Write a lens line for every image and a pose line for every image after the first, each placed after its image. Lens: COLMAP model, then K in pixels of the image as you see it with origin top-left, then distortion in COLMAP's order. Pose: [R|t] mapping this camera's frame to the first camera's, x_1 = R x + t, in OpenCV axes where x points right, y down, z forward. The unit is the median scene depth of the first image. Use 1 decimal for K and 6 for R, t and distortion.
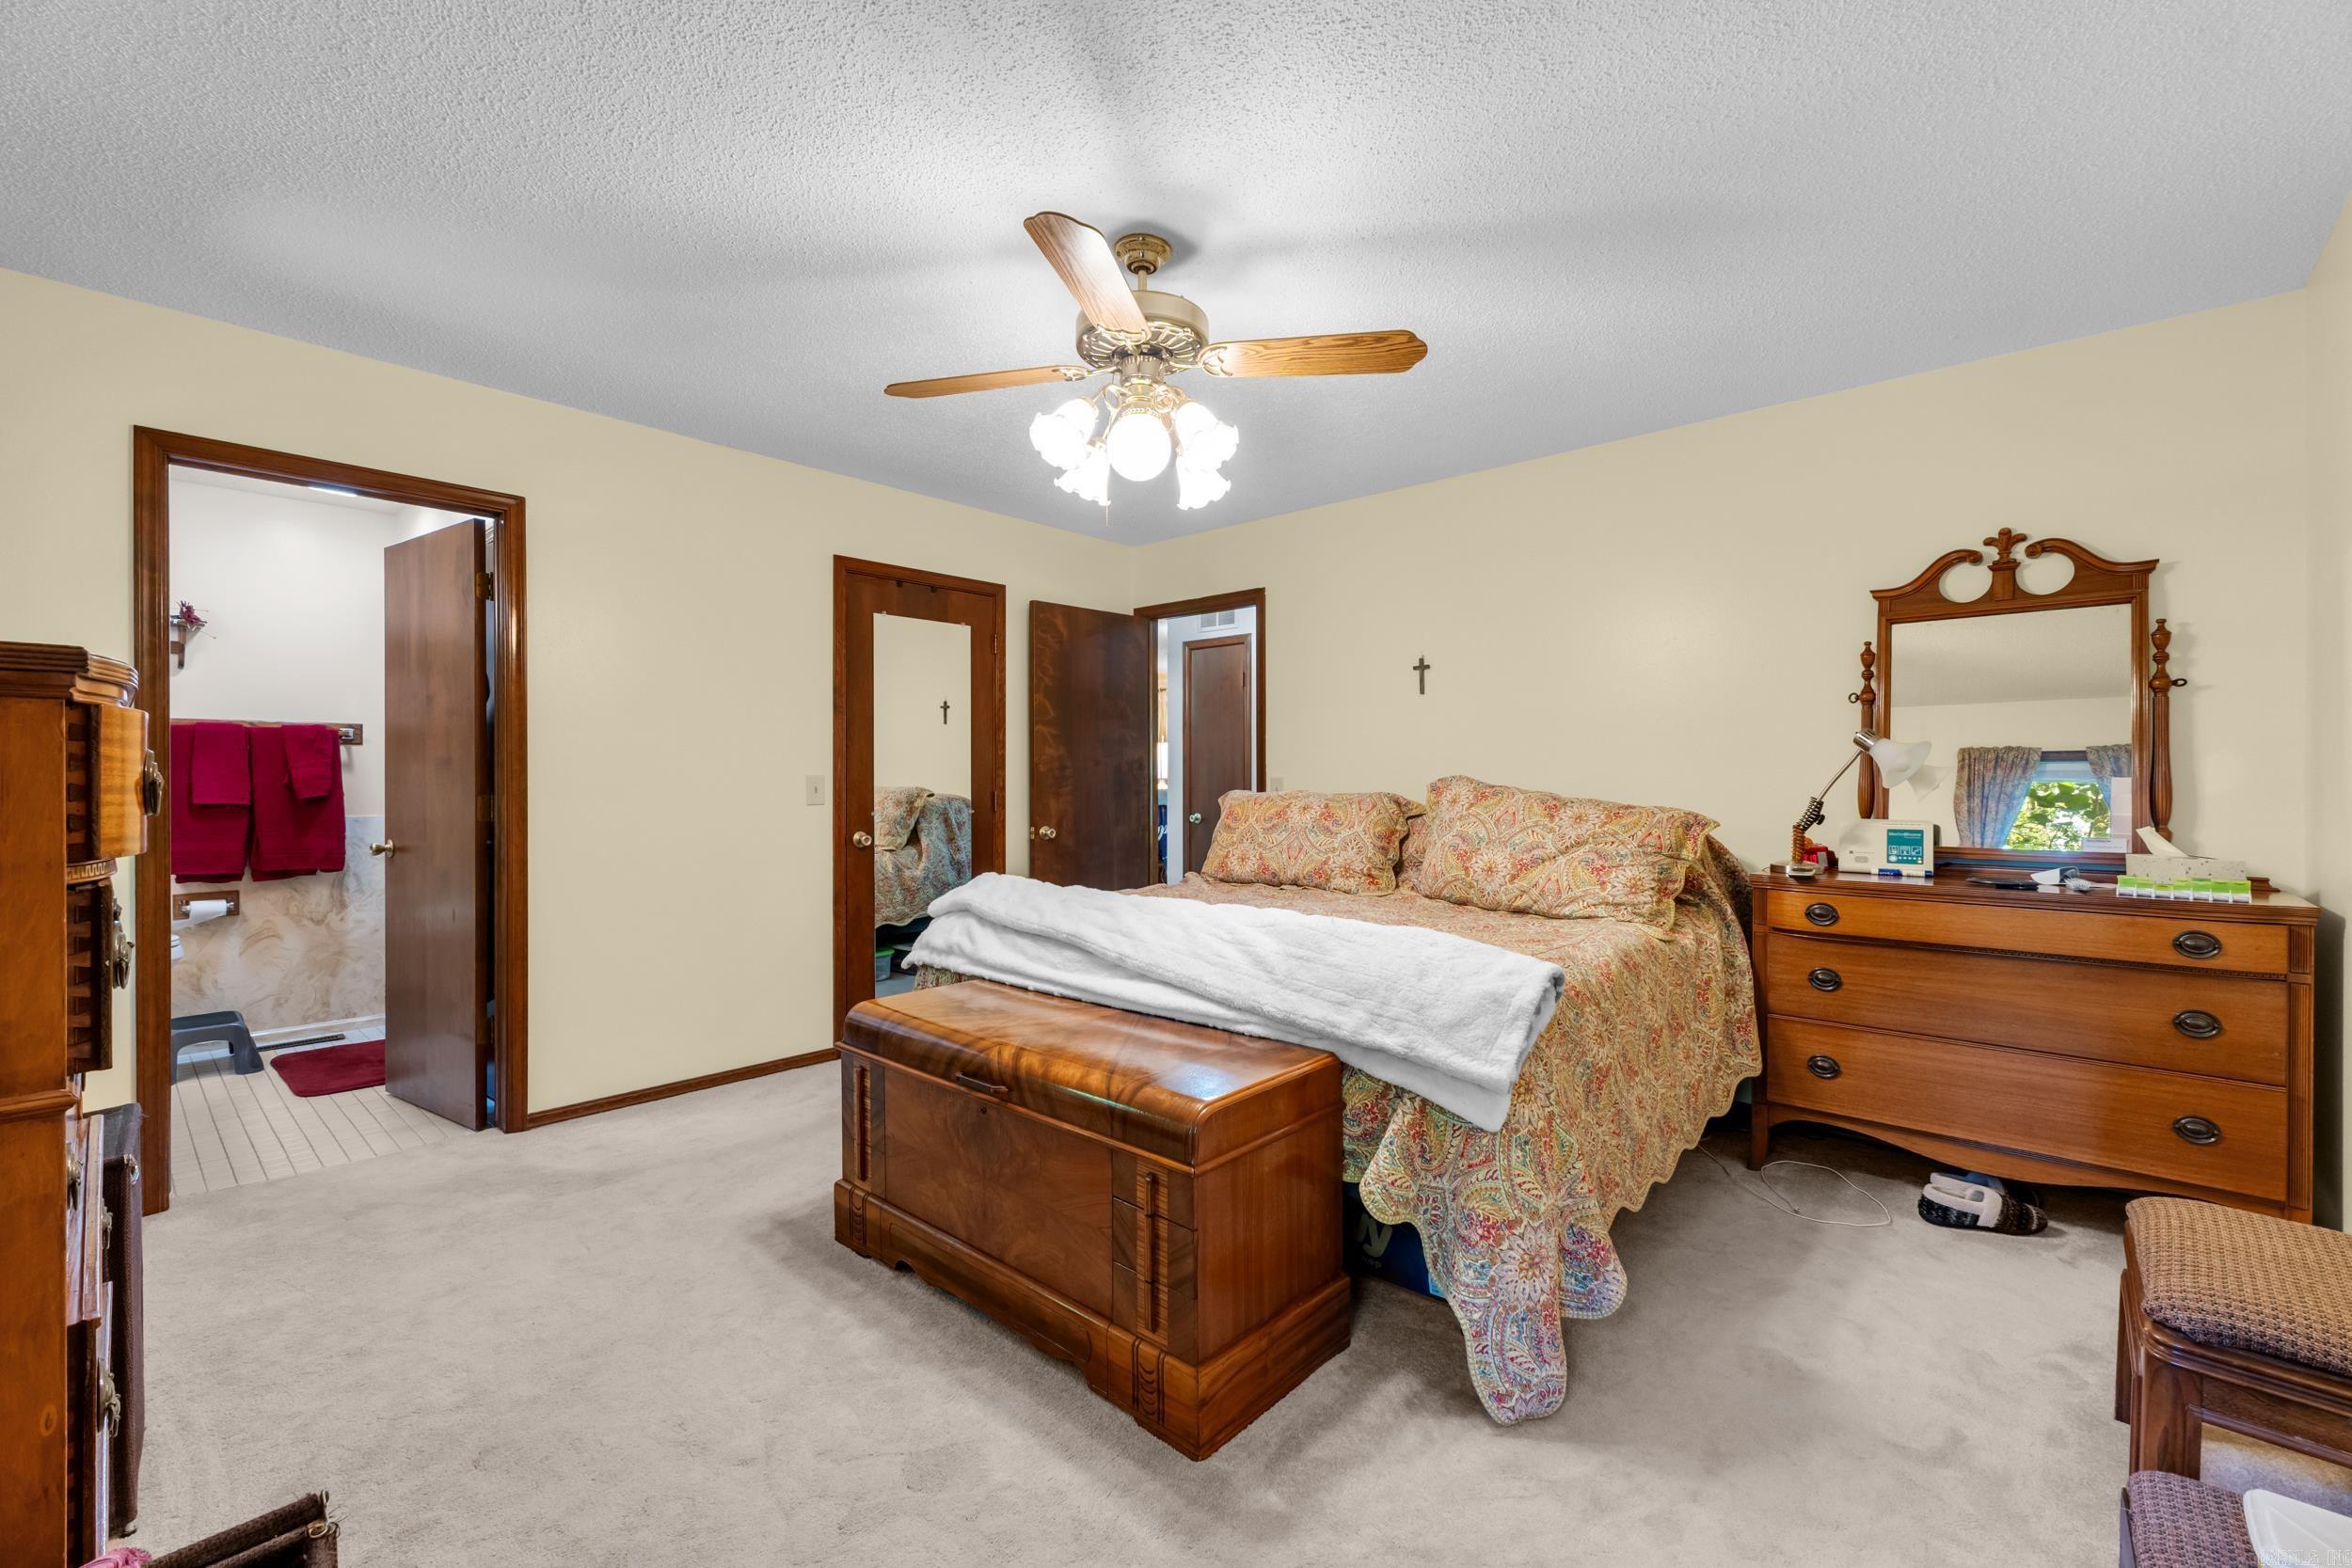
lens RADIAL K [[993.7, 0, 1188.1], [0, 993.7, 788.5], [0, 0, 1]] dist [0.004066, 0.000477]
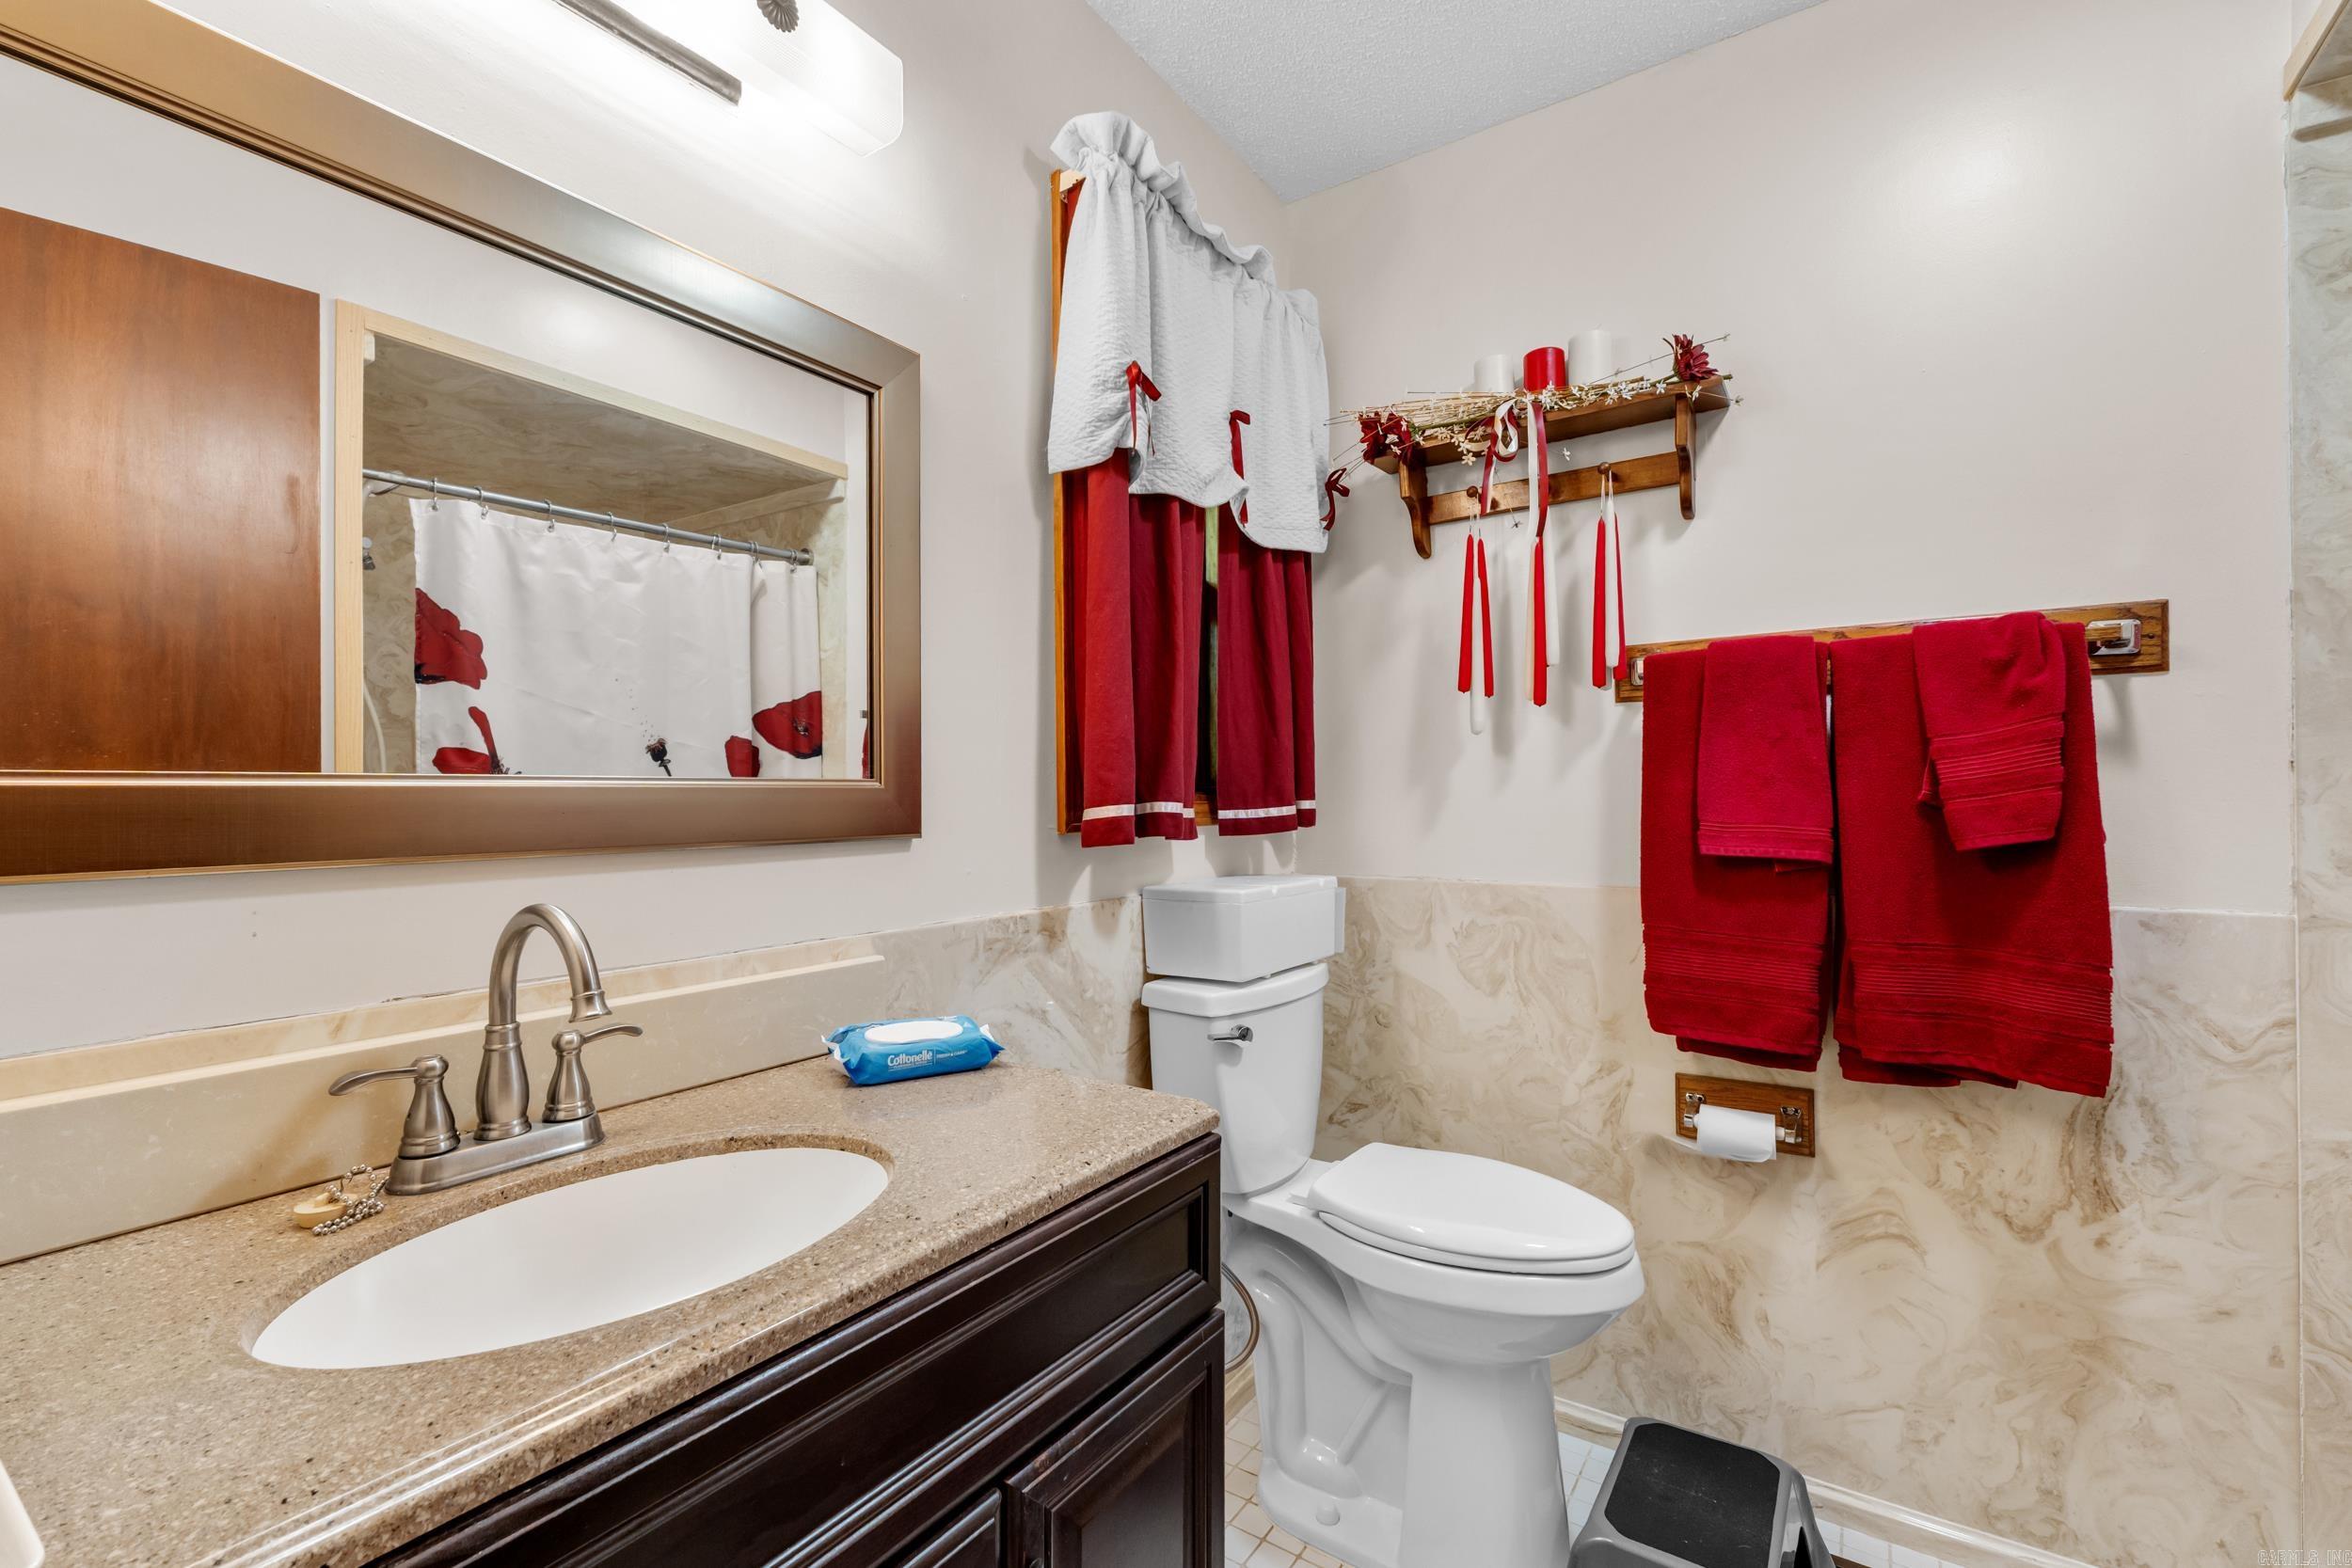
lens RADIAL K [[993.7, 0, 1193.4], [0, 993.7, 797.1], [0, 0, 1]] dist [0.004066, 0.000477]
pose [[0.121741, -0.006109, -0.992543, -0.591710], [-0.001714, 0.999978, -0.006365, -0.004066], [0.992560, 0.002476, 0.121728, 0.702547]]
